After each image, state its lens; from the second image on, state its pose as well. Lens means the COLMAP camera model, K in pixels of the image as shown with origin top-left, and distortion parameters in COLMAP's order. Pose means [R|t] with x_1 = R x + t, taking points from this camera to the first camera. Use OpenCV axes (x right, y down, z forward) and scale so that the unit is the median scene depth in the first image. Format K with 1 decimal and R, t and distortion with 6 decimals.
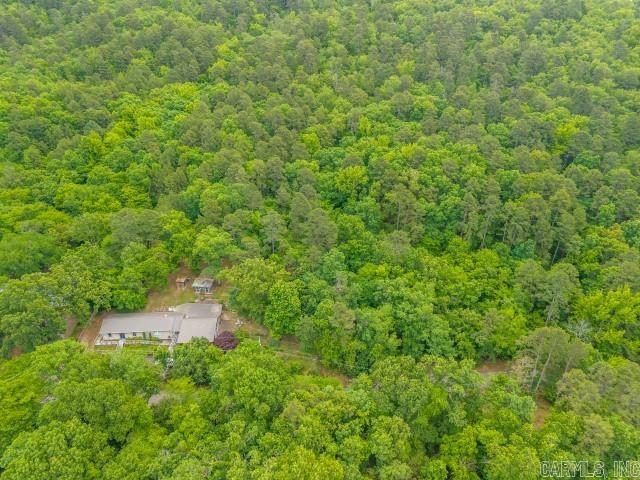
lens RADIAL K [[423.3, 0, 320.0], [0, 423.3, 240.0], [0, 0, 1]] dist [0.003370, -0.021778]
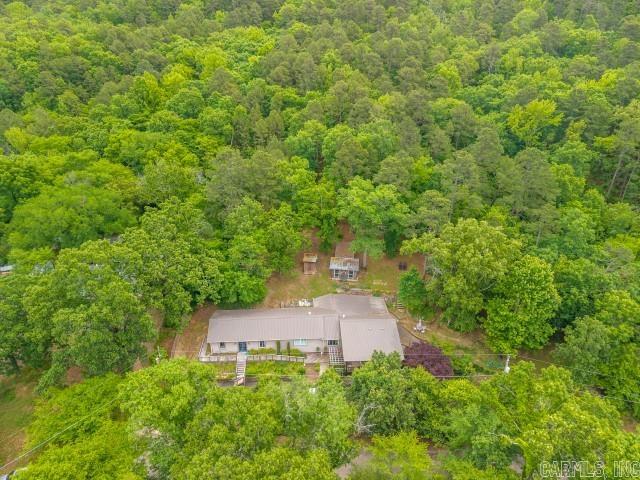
lens RADIAL K [[423.3, 0, 320.0], [0, 423.3, 240.0], [0, 0, 1]] dist [0.003370, -0.021778]
pose [[0.999837, 0.007438, -0.016474, -0.278701], [-0.007415, 0.999971, 0.001483, 0.058258], [0.016485, -0.001361, 0.999863, 0.317857]]
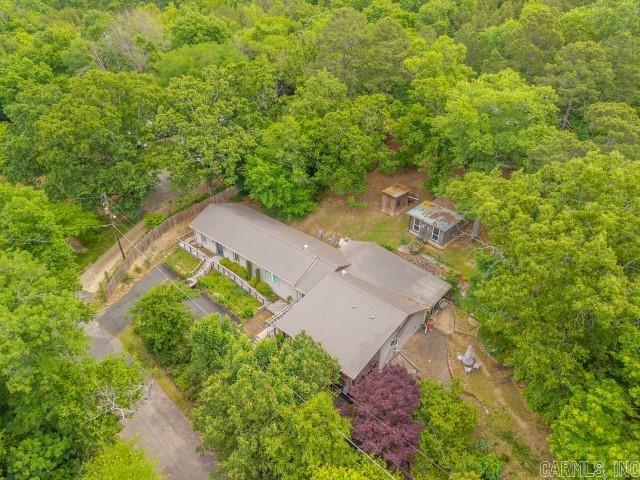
lens RADIAL K [[423.3, 0, 320.0], [0, 423.3, 240.0], [0, 0, 1]] dist [0.003370, -0.021778]
pose [[0.700122, 0.374111, -0.608169, -0.091666], [-0.326587, 0.925216, 0.193174, 0.073835], [0.634957, 0.063375, 0.769944, 0.571908]]
